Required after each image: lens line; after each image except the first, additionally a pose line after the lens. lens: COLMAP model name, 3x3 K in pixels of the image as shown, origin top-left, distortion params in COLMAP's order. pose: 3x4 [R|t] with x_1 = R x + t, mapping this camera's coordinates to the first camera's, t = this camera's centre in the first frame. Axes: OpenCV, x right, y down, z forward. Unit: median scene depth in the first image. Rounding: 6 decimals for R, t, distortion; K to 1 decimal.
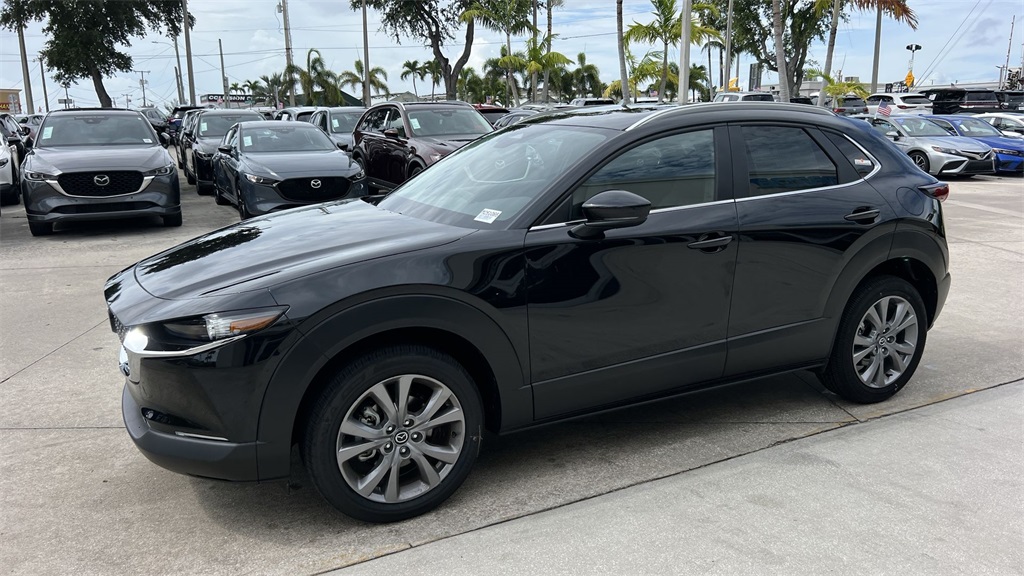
lens RADIAL K [[772.8, 0, 520.0], [0, 772.8, 296.4], [0, 0, 1]] dist [0.045099, -0.048534]
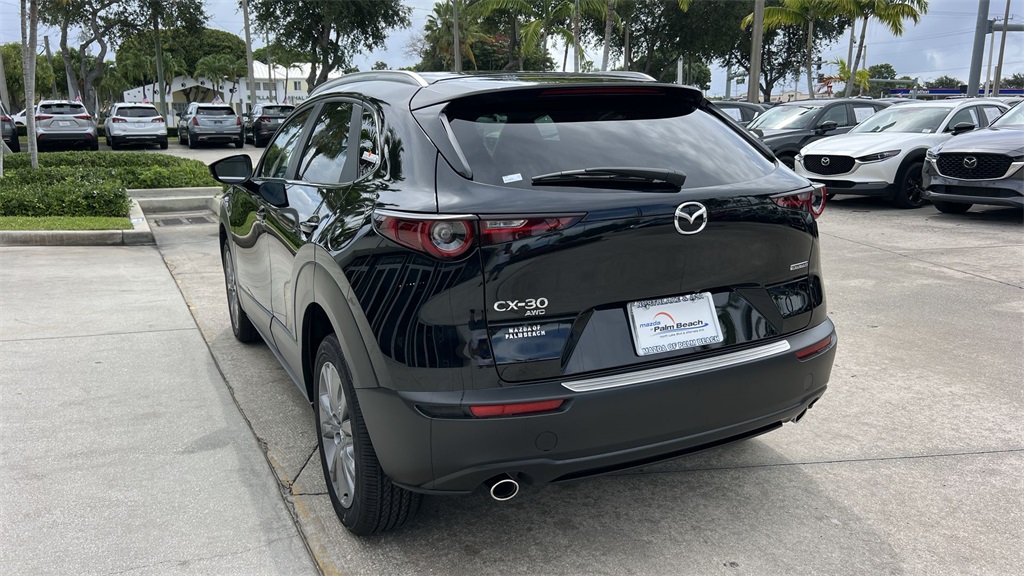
lens RADIAL K [[772.8, 0, 519.6], [0, 772.8, 291.4], [0, 0, 1]] dist [0.045099, -0.048534]
pose [[-0.012740, 0.223215, -0.974686, 0.396985], [-0.206941, 0.953073, 0.220971, -0.084897], [0.978271, 0.204517, 0.034050, 0.407814]]
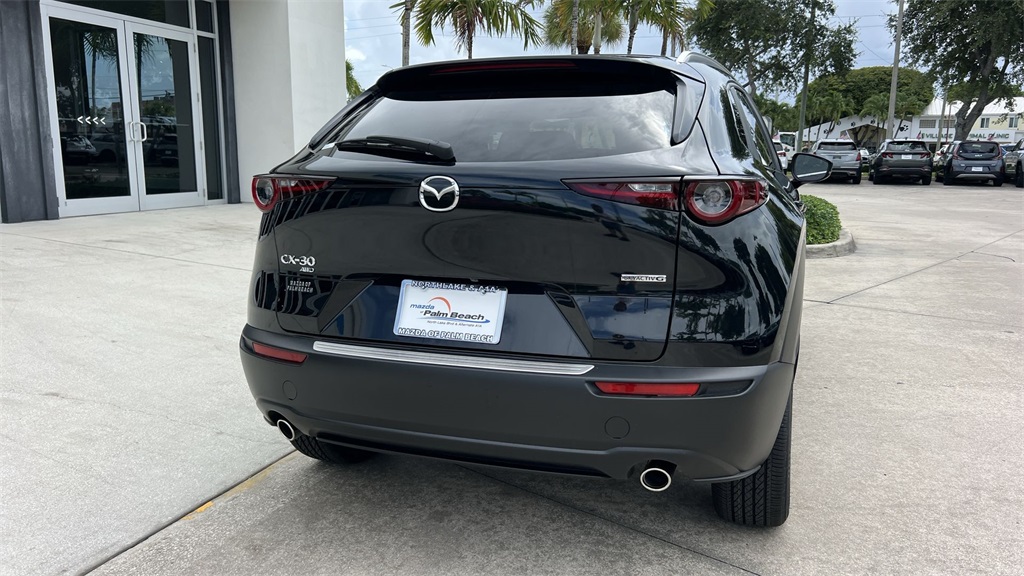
lens RADIAL K [[772.8, 0, 521.1], [0, 772.8, 292.6], [0, 0, 1]] dist [0.045099, -0.048534]
pose [[-0.736291, 0.113012, -0.667161, 0.307715], [-0.153574, 0.932317, 0.327415, -0.108624], [0.659007, 0.343532, -0.669101, 0.595581]]
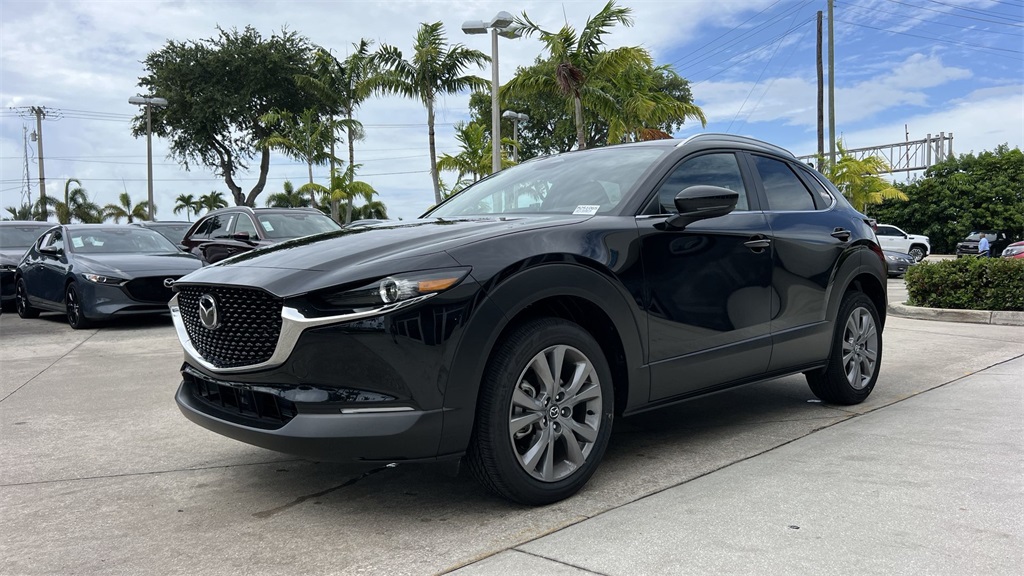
lens RADIAL K [[772.8, 0, 520.0], [0, 772.8, 291.8], [0, 0, 1]] dist [0.045099, -0.048534]
pose [[0.959275, -0.016919, 0.281967, -0.123014], [0.067814, 0.982806, -0.171736, 0.051804], [-0.274214, 0.183864, 0.943929, 0.014579]]
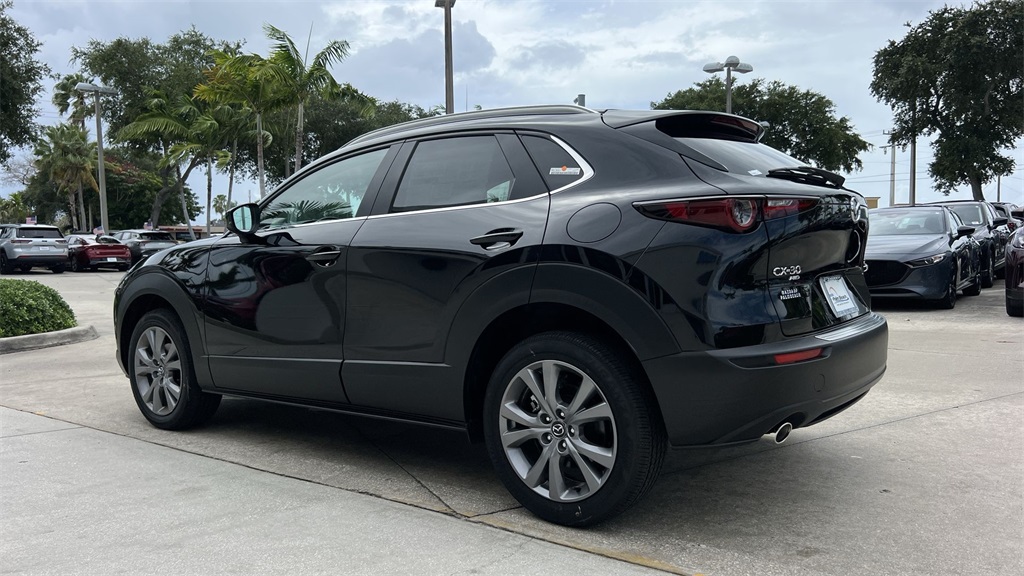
lens RADIAL K [[772.8, 0, 503.9], [0, 772.8, 291.1], [0, 0, 1]] dist [0.045099, -0.048534]
pose [[0.417455, 0.048198, -0.907418, 0.387947], [-0.183619, 0.982467, -0.032289, -0.010903], [0.889952, 0.180098, 0.418986, 0.244049]]
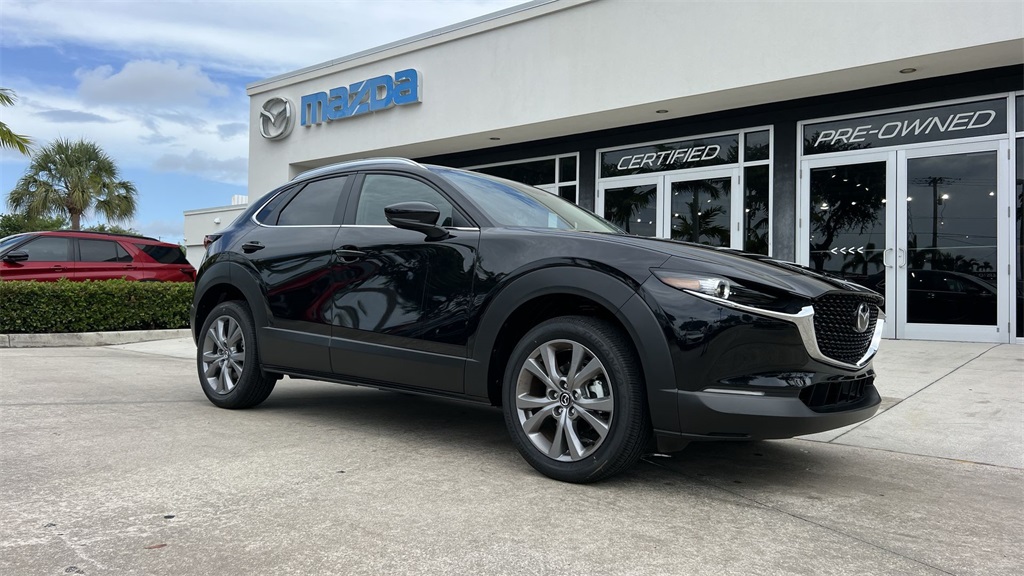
lens RADIAL K [[772.8, 0, 507.5], [0, 772.8, 281.6], [0, 0, 1]] dist [0.045099, -0.048534]
pose [[-0.374218, 0.021250, 0.927097, -0.374330], [0.177427, 0.982909, 0.049088, -0.044553], [-0.910209, 0.182862, -0.371592, 0.516461]]
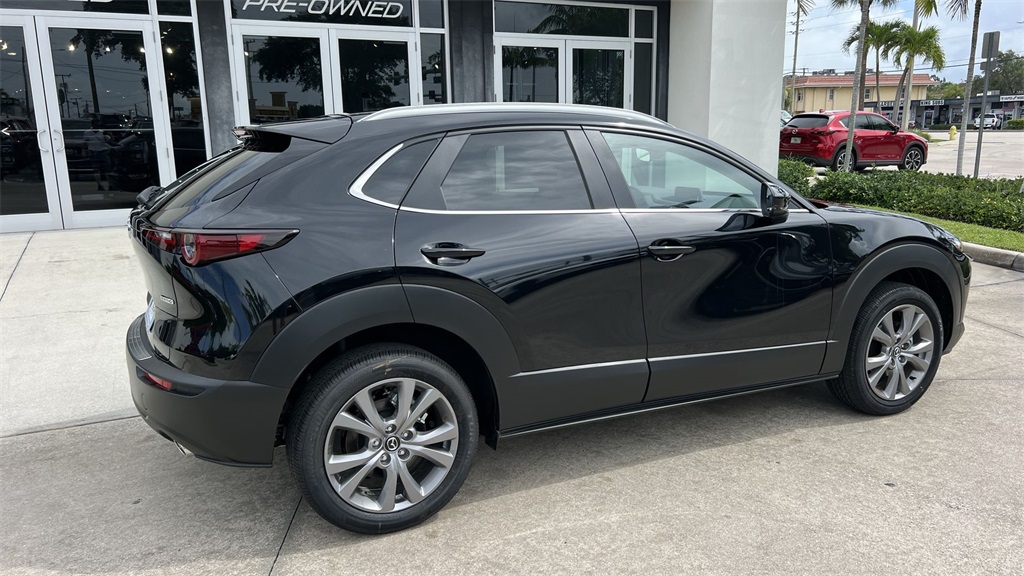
lens RADIAL K [[772.8, 0, 521.6], [0, 772.8, 295.1], [0, 0, 1]] dist [0.045099, -0.048534]
pose [[-0.999770, 0.013013, 0.017072, 0.053719], [0.018886, 0.911262, 0.411394, -0.158296], [-0.010203, 0.411622, -0.911298, 0.716065]]
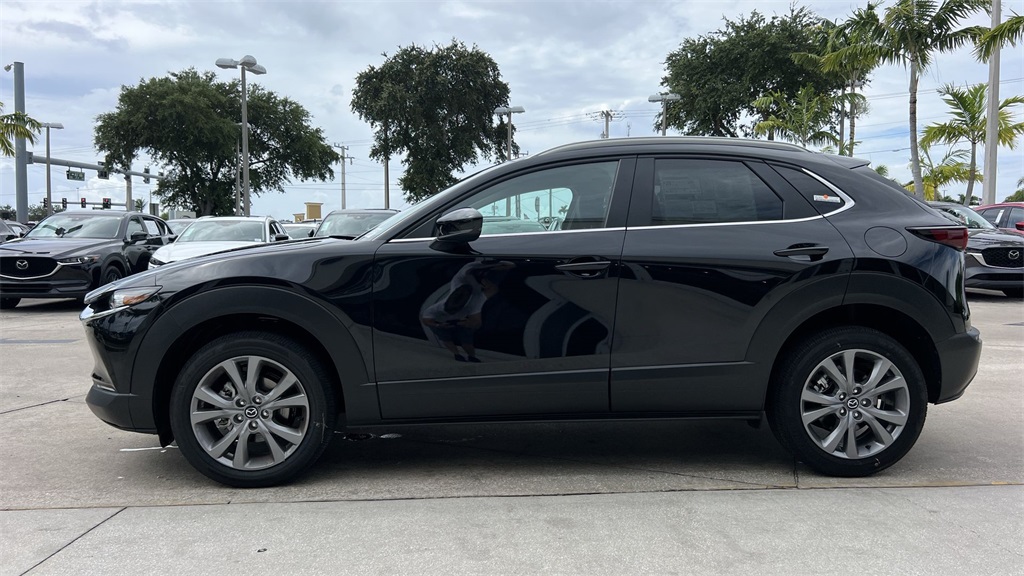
lens RADIAL K [[772.8, 0, 511.5], [0, 772.8, 293.9], [0, 0, 1]] dist [0.045099, -0.048534]
pose [[0.910620, 0.032020, -0.412002, 0.175622], [-0.095176, 0.986442, -0.133696, 0.033120], [0.402135, 0.160959, 0.901321, 0.022185]]
